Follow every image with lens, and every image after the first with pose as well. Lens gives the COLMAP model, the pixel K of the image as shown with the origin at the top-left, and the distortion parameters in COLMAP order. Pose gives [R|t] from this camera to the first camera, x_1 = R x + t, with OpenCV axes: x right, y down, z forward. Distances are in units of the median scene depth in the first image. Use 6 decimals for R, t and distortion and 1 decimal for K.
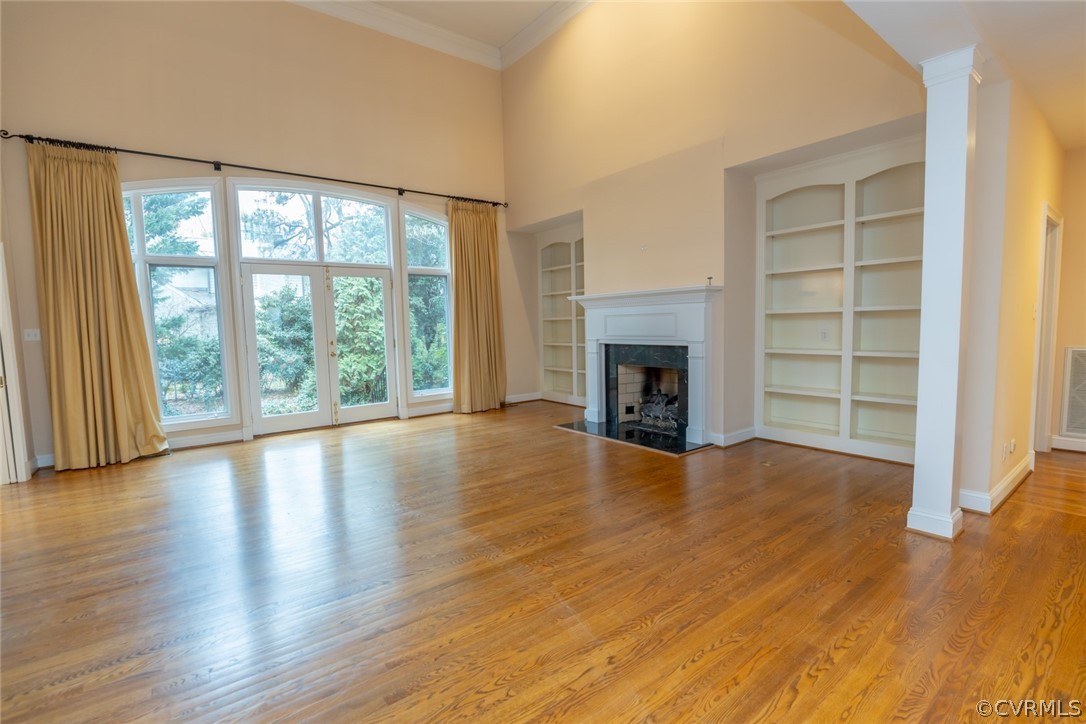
lens RADIAL K [[495.7, 0, 541.7], [0, 495.7, 359.5], [0, 0, 1]] dist [-0.019241, -0.000070]
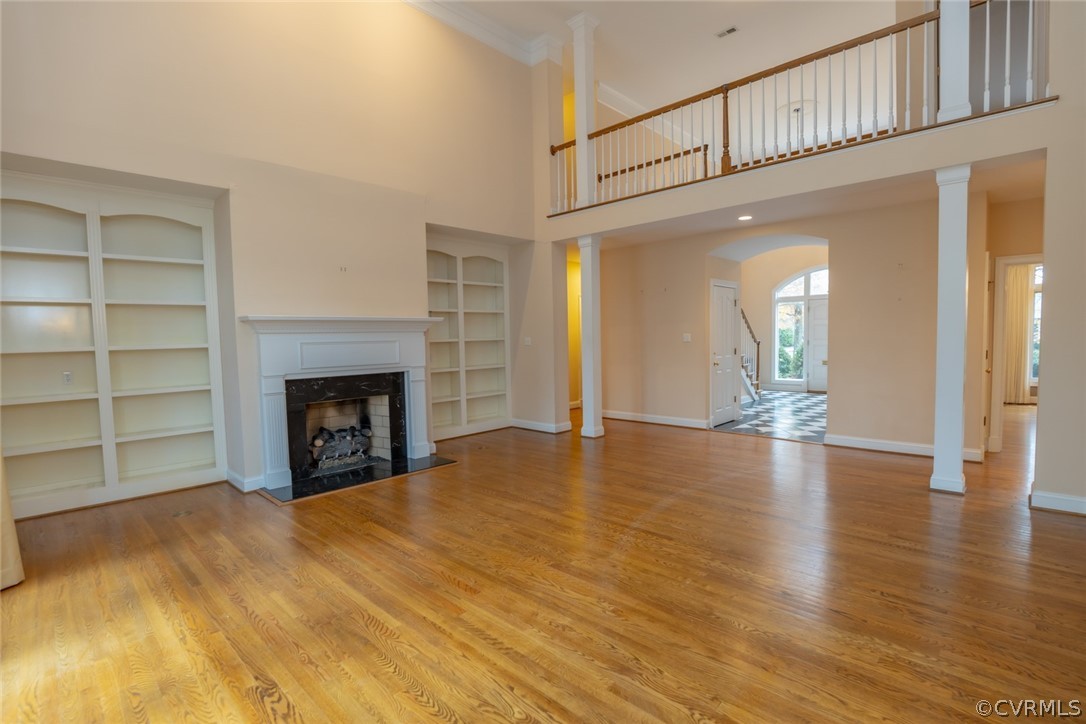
lens RADIAL K [[495.7, 0, 535.7], [0, 495.7, 367.9], [0, 0, 1]] dist [-0.019241, -0.000070]
pose [[-0.130122, -0.031833, 0.990987, -0.807796], [0.098585, 0.994116, 0.044879, -0.057552], [-0.986585, 0.103536, -0.126218, 0.840914]]
